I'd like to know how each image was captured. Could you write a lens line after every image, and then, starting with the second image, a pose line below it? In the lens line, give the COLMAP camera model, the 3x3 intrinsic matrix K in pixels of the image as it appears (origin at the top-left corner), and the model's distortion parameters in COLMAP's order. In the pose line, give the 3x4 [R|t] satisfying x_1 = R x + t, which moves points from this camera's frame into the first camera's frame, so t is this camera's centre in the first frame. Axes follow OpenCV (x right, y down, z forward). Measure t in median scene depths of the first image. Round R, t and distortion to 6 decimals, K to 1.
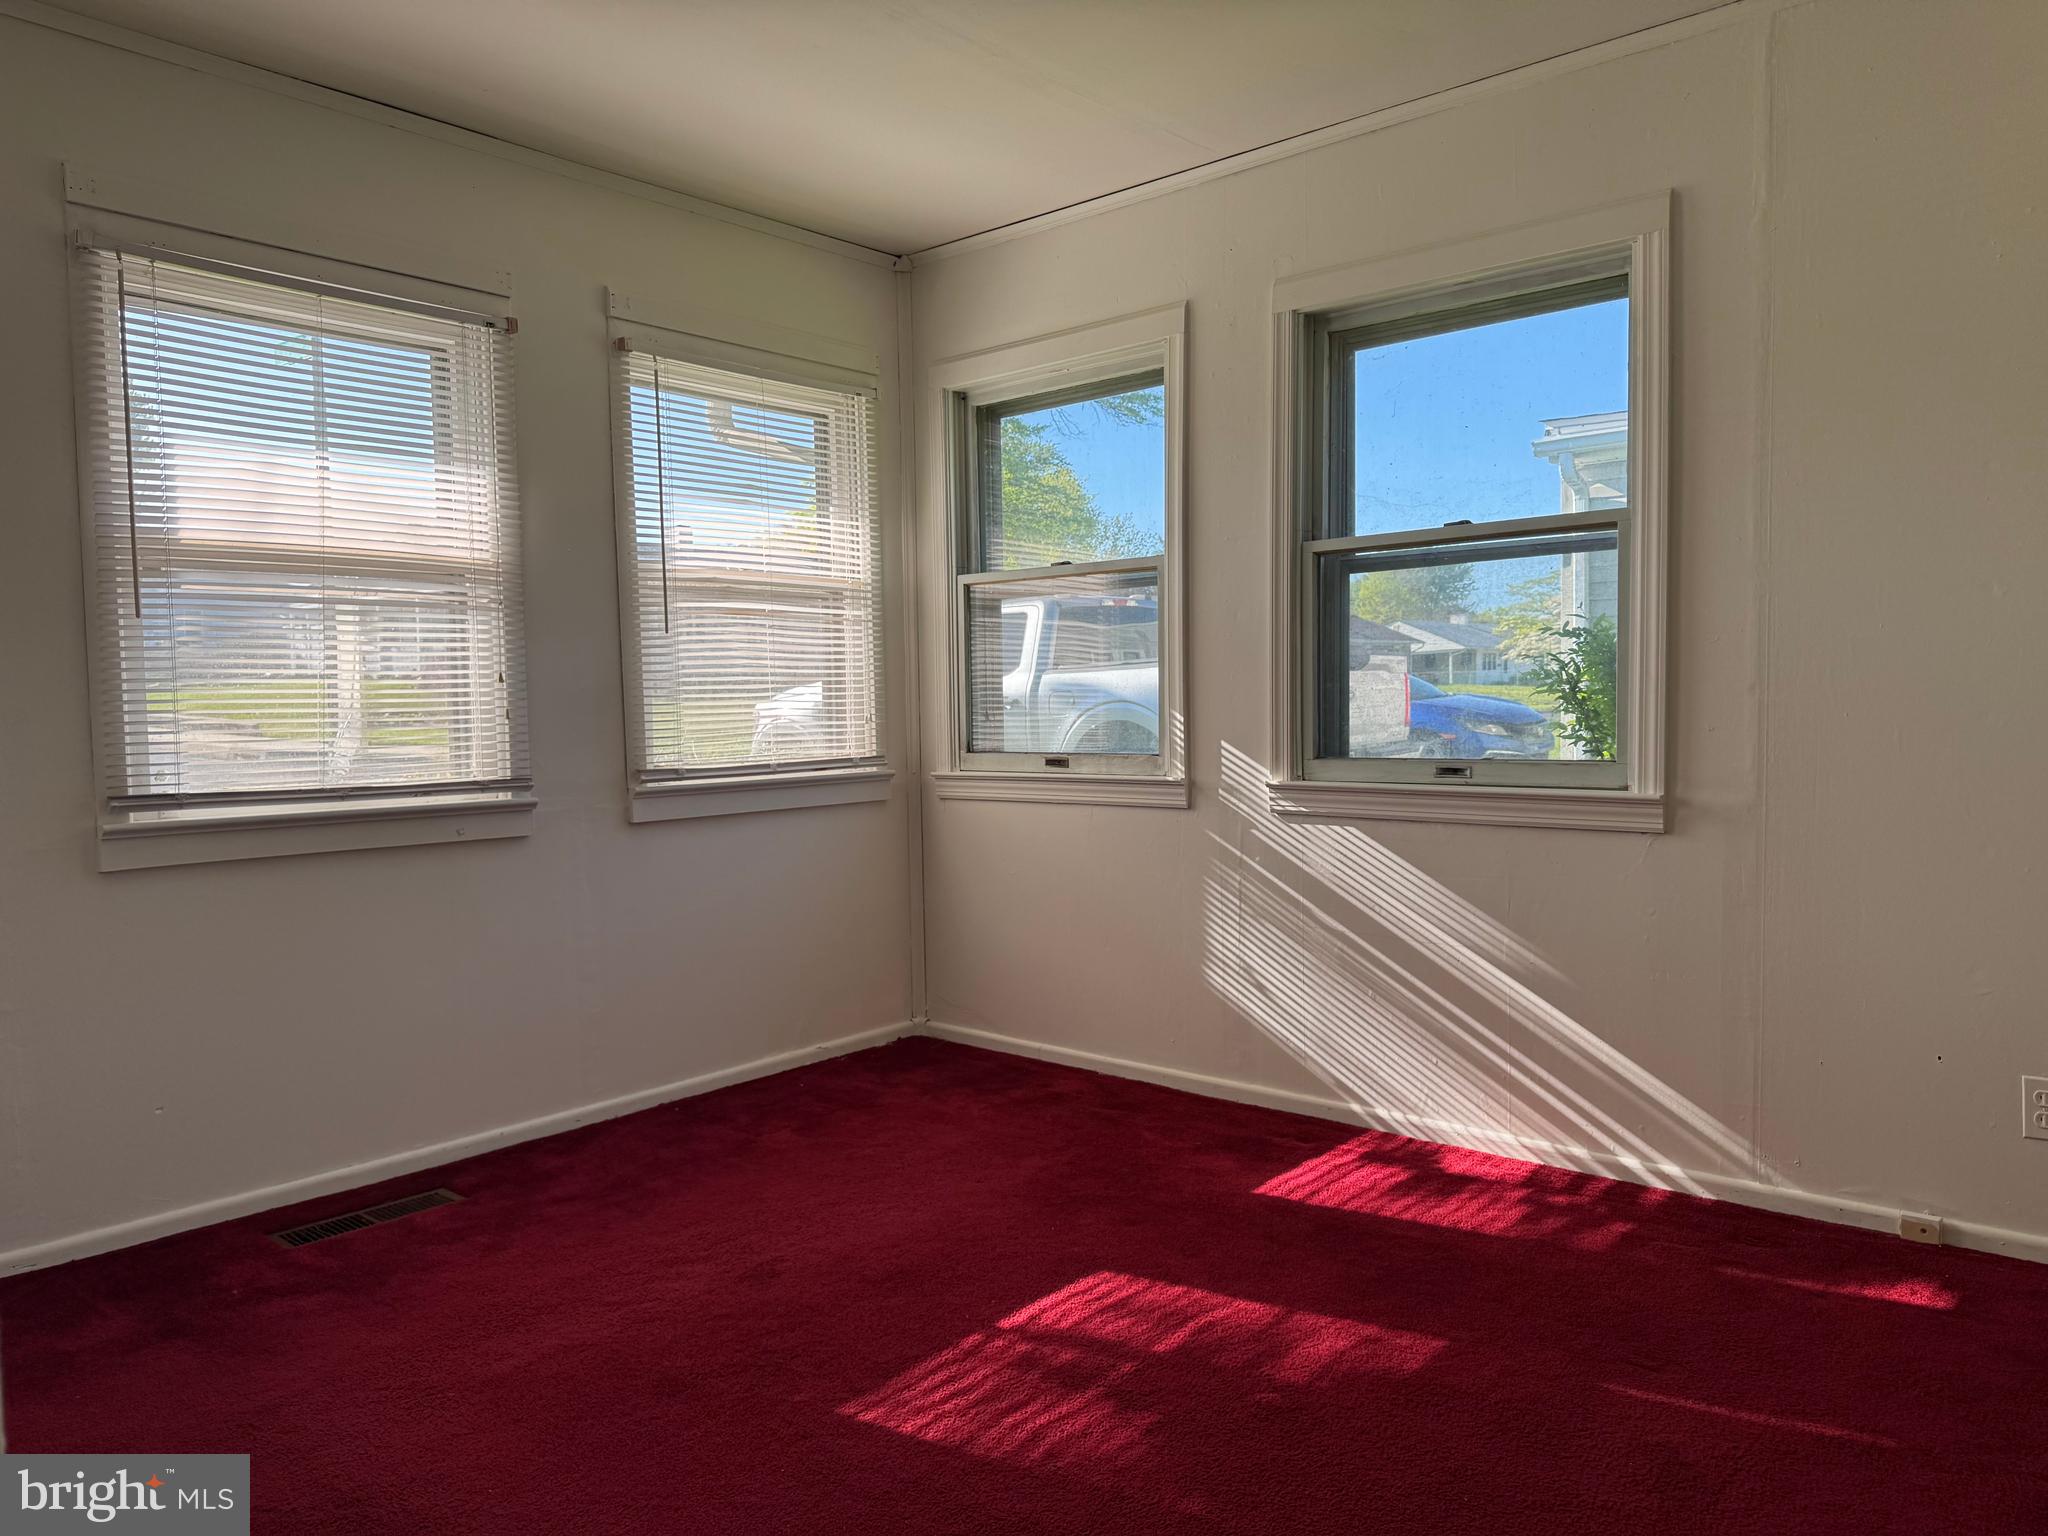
lens RADIAL K [[1432.4, 0, 1027.0], [0, 1432.4, 770.4], [0, 0, 1]] dist [0.088593, -0.134115]
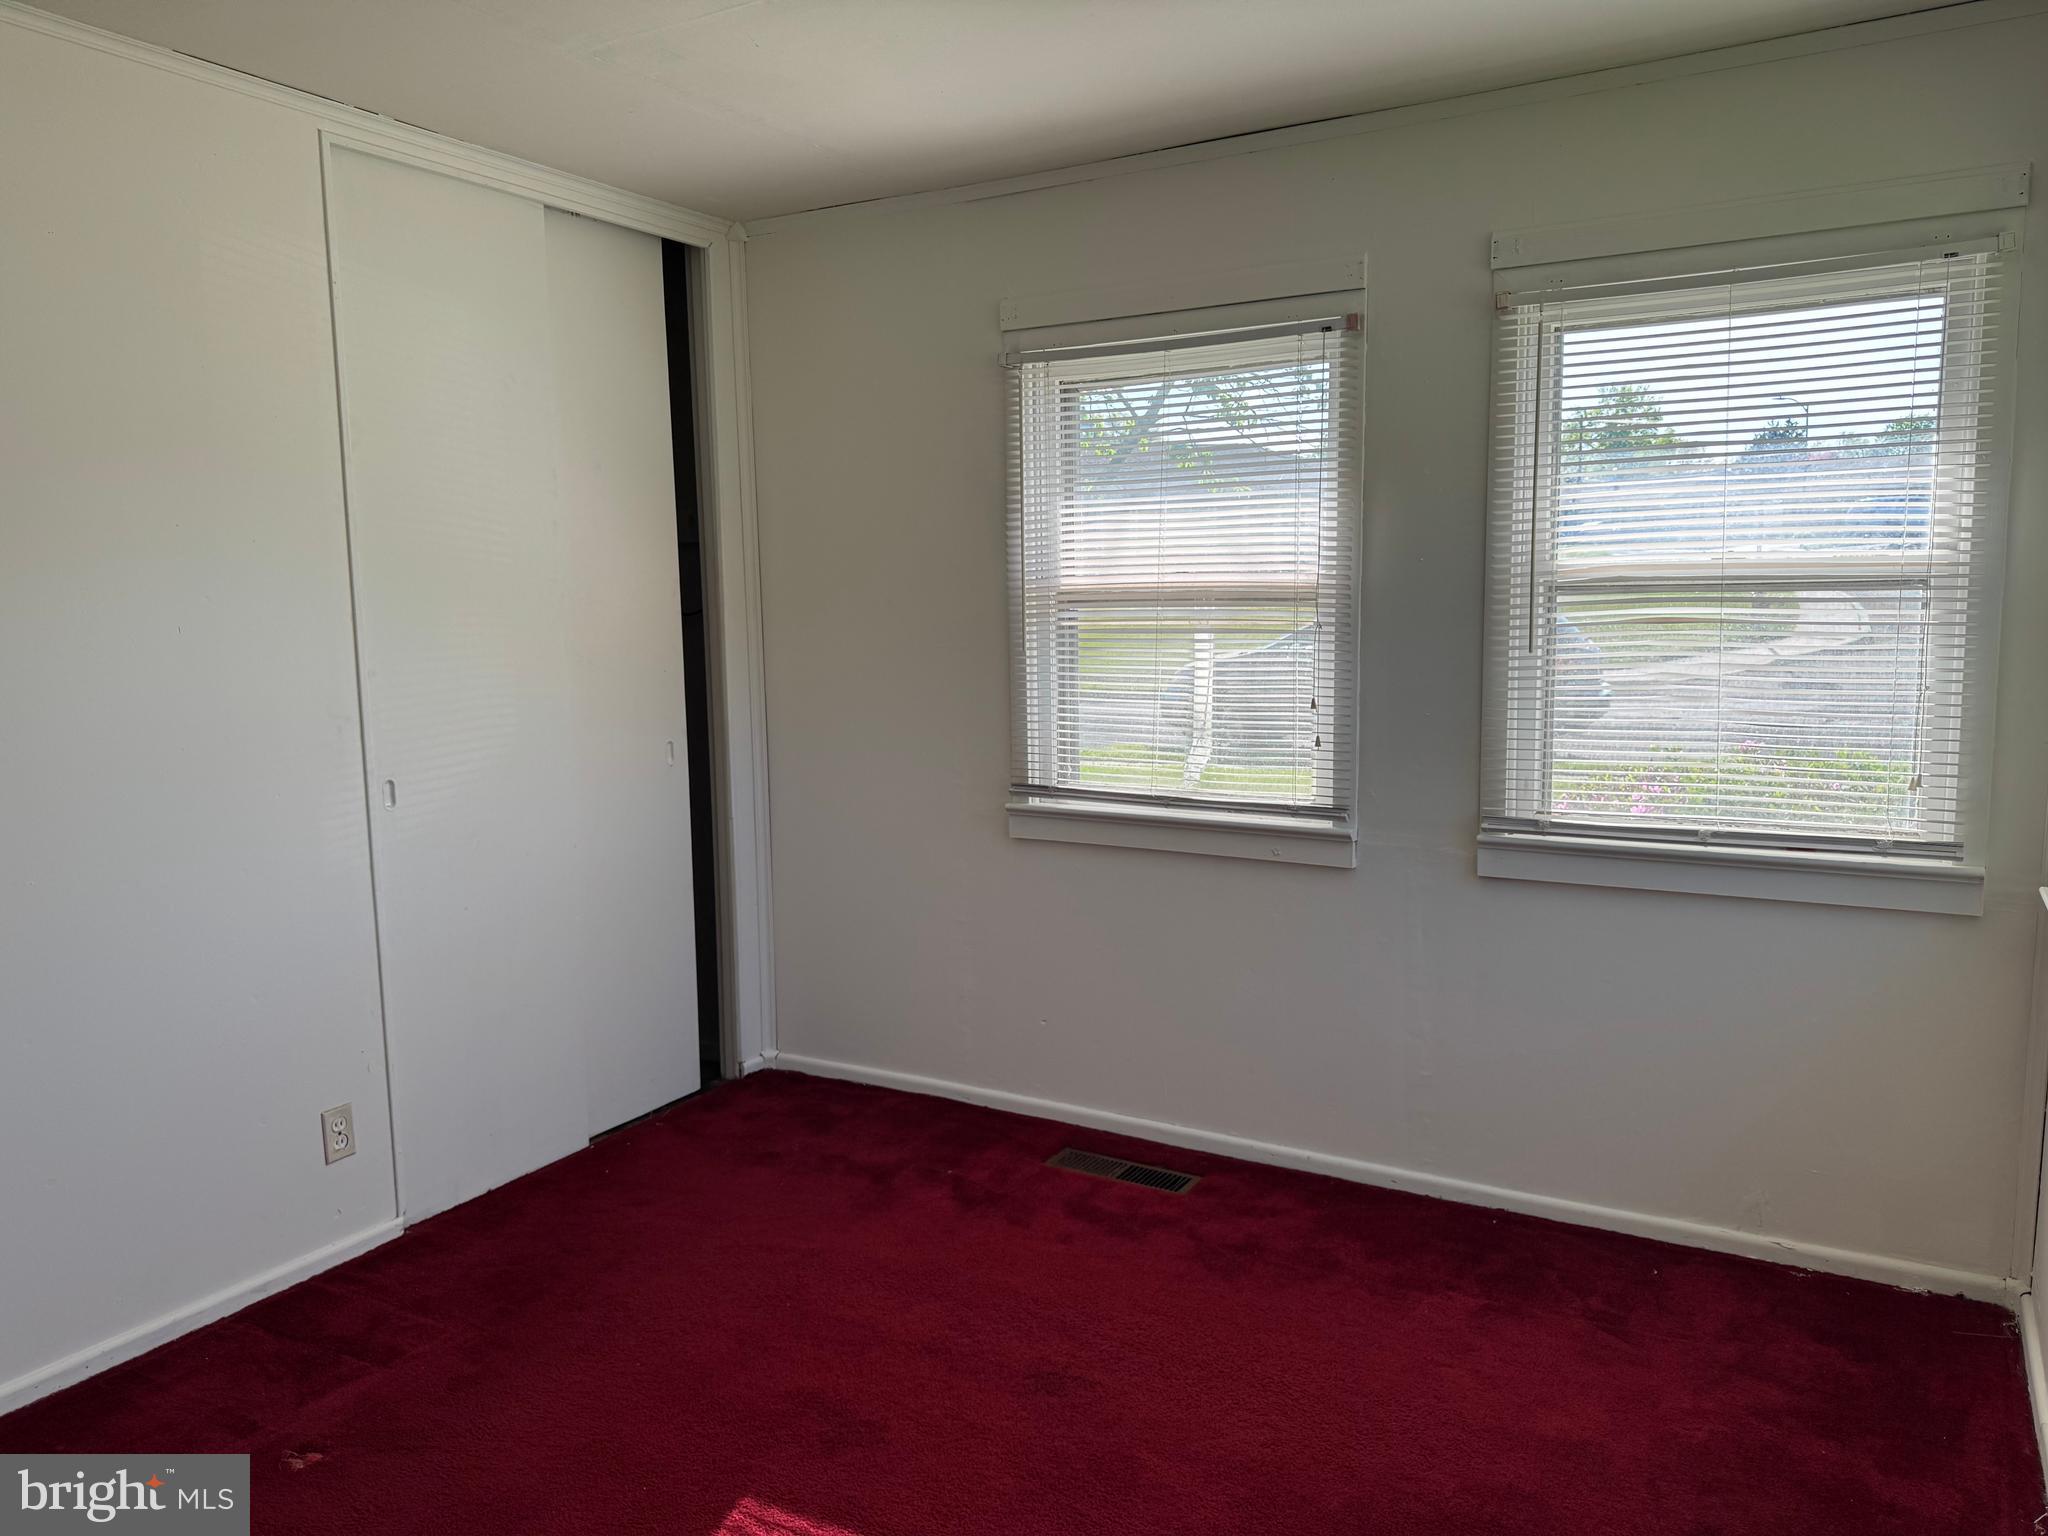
lens RADIAL K [[1432.4, 0, 1027.0], [0, 1432.4, 770.4], [0, 0, 1]] dist [0.088593, -0.134115]
pose [[0.184739, 0.134773, -0.973503, 0.546081], [-0.035249, 0.990824, 0.130482, -0.139298], [0.982155, 0.010210, 0.187795, 0.636526]]
